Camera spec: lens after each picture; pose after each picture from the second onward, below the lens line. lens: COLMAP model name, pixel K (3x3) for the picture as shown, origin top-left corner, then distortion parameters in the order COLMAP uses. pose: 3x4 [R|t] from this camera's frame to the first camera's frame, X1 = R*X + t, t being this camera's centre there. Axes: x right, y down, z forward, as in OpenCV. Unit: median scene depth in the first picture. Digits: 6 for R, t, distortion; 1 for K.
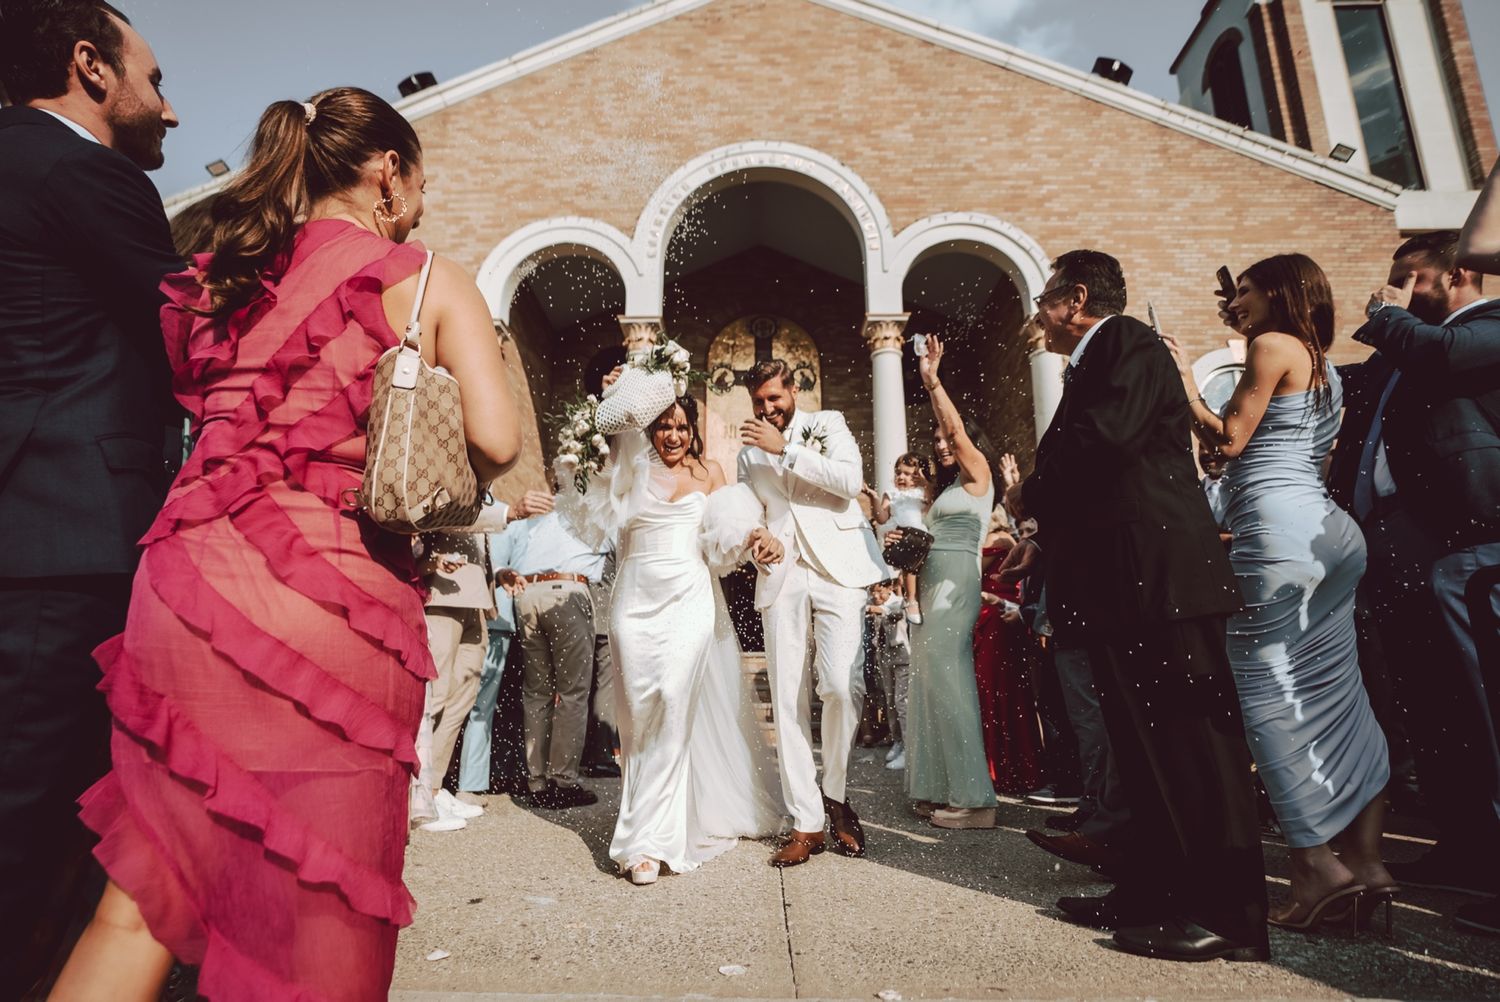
lens RADIAL K [[719.8, 0, 746.3], [0, 719.8, 539.5], [0, 0, 1]] dist [-0.028848, 0.001836]
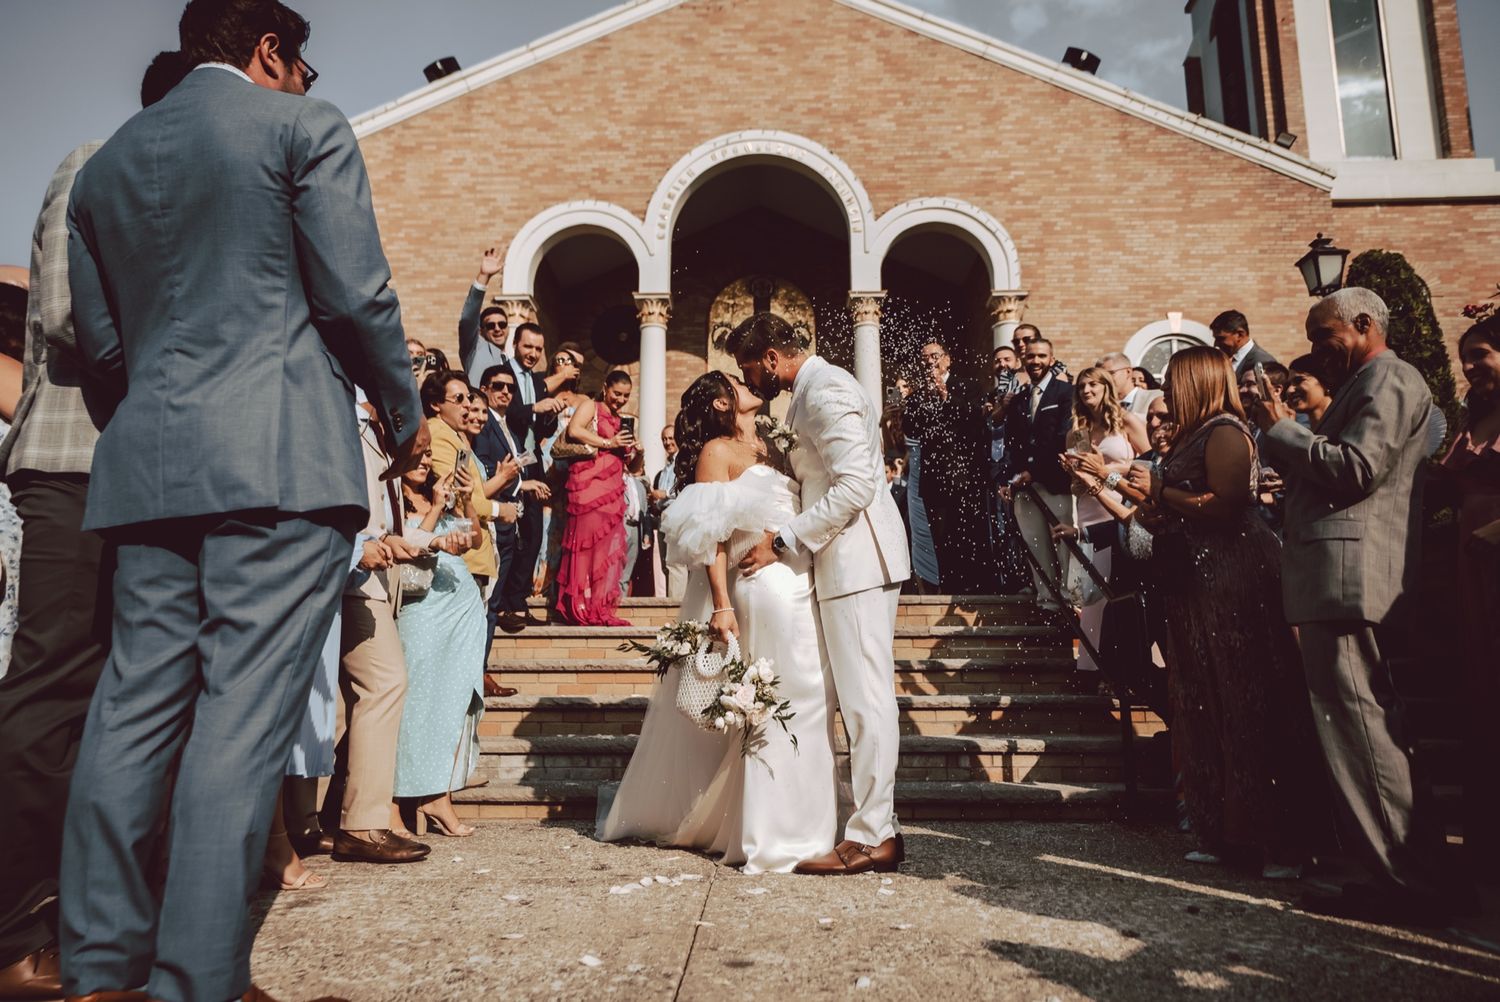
lens RADIAL K [[1053.8, 0, 750.4], [0, 1053.8, 512.2], [0, 0, 1]] dist [-0.008621, -0.005769]
pose [[0.999999, 0.001591, -0.000617, 0.010125], [-0.001592, 0.999997, -0.001793, 0.039390], [0.000615, 0.001794, 0.999998, -0.636809]]
